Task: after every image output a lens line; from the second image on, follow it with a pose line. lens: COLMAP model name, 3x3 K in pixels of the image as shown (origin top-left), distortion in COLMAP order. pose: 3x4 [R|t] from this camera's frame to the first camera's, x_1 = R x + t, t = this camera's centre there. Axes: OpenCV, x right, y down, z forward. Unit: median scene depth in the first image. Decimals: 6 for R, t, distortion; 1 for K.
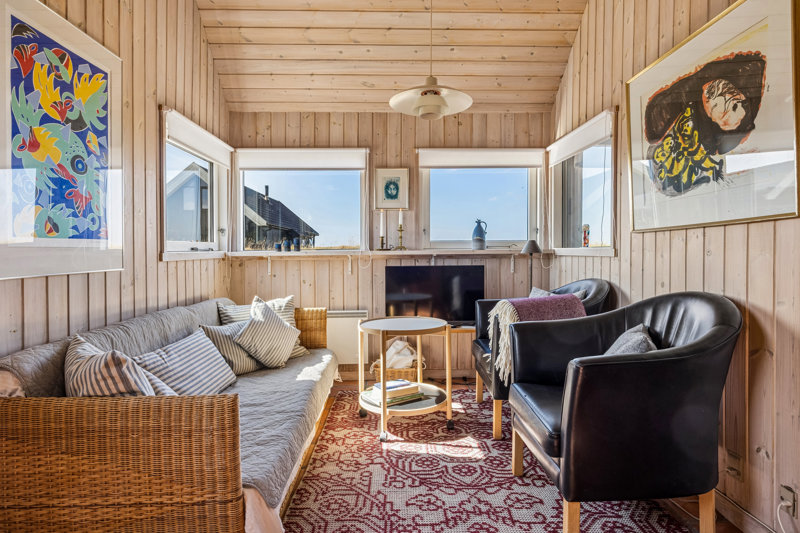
lens RADIAL K [[448.2, 0, 400.1], [0, 448.2, 255.1], [0, 0, 1]] dist [-0.004667, -0.000820]
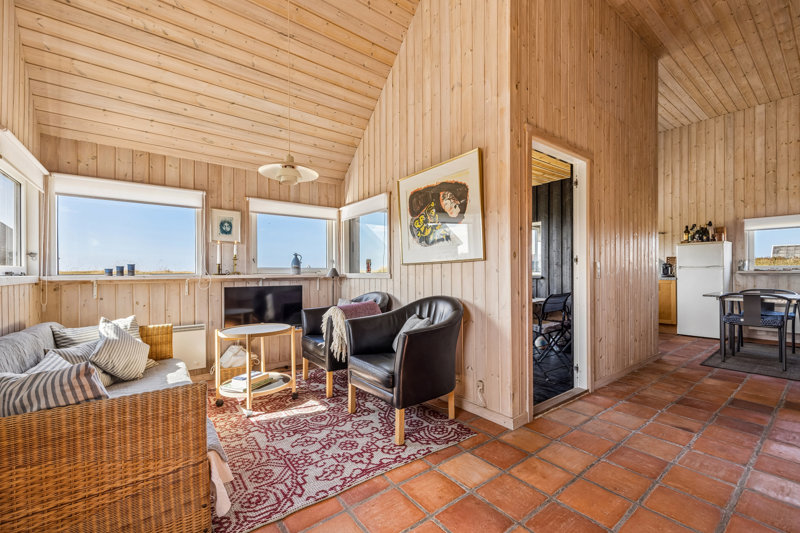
lens RADIAL K [[339.0, 0, 400.9], [0, 339.0, 274.3], [0, 0, 1]] dist [-0.000253, -0.000297]
pose [[0.813591, 0.001799, 0.581434, -0.243239], [0.005579, 0.999925, -0.010899, 0.001523], [-0.581410, 0.012111, 0.813520, -0.089112]]
